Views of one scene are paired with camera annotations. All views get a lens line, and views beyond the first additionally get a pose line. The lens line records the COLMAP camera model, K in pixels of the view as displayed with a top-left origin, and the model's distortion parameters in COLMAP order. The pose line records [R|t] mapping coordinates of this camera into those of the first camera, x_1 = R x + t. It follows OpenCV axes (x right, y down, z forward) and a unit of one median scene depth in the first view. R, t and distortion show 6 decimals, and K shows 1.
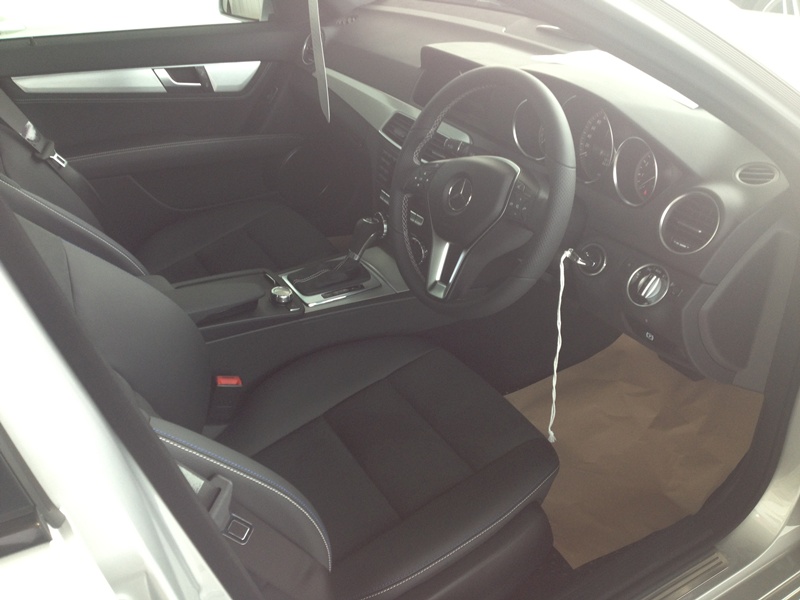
lens RADIAL K [[778.7, 0, 400.0], [0, 778.7, 279.5], [0, 0, 1]] dist [0.052302, -0.009036]
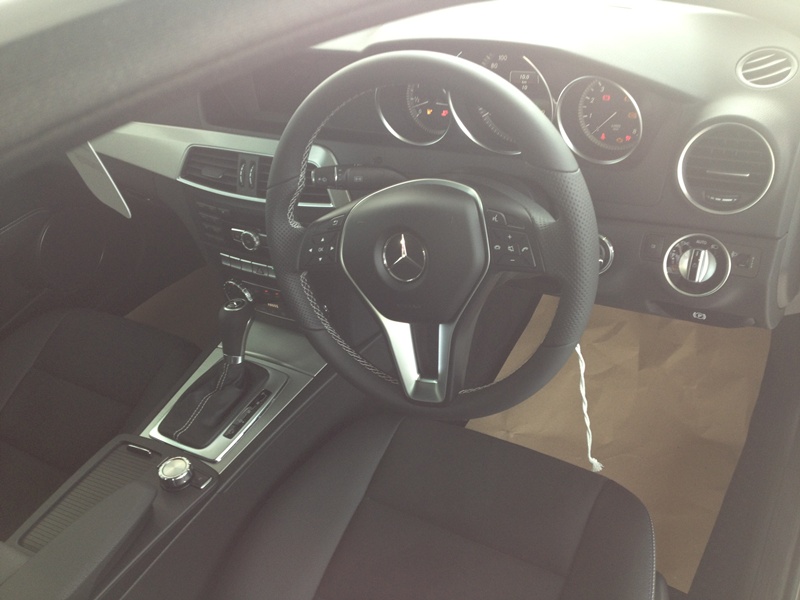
lens RADIAL K [[778.7, 0, 400.0], [0, 778.7, 279.5], [0, 0, 1]] dist [0.052302, -0.009036]
pose [[0.858147, -0.449783, 0.247547, -0.089742], [0.417625, 0.892000, 0.172989, -0.189151], [-0.298619, -0.045068, 0.953308, 0.331604]]
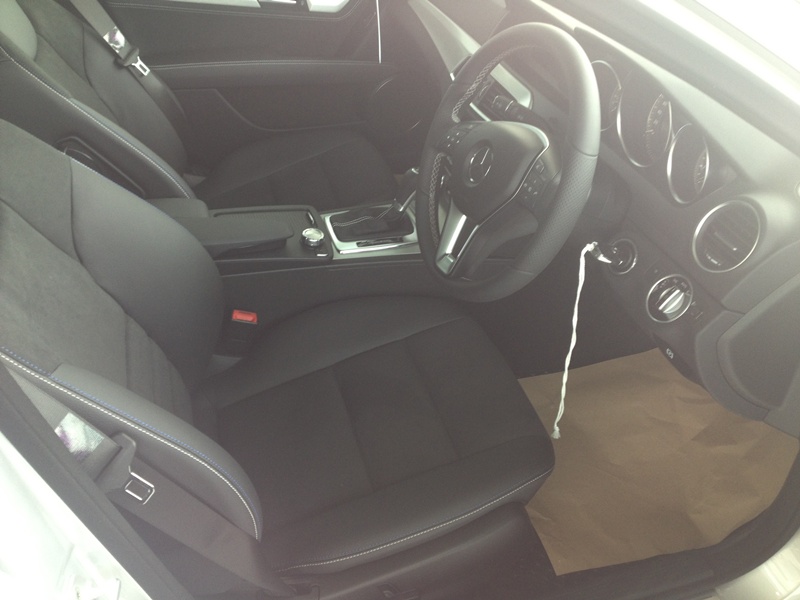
lens RADIAL K [[778.7, 0, 400.0], [0, 778.7, 279.5], [0, 0, 1]] dist [0.052302, -0.009036]
pose [[0.969977, 0.158465, -0.184481, 0.157852], [-0.138577, 0.983511, 0.116197, -0.063400], [0.199852, -0.087144, 0.975943, 0.076512]]
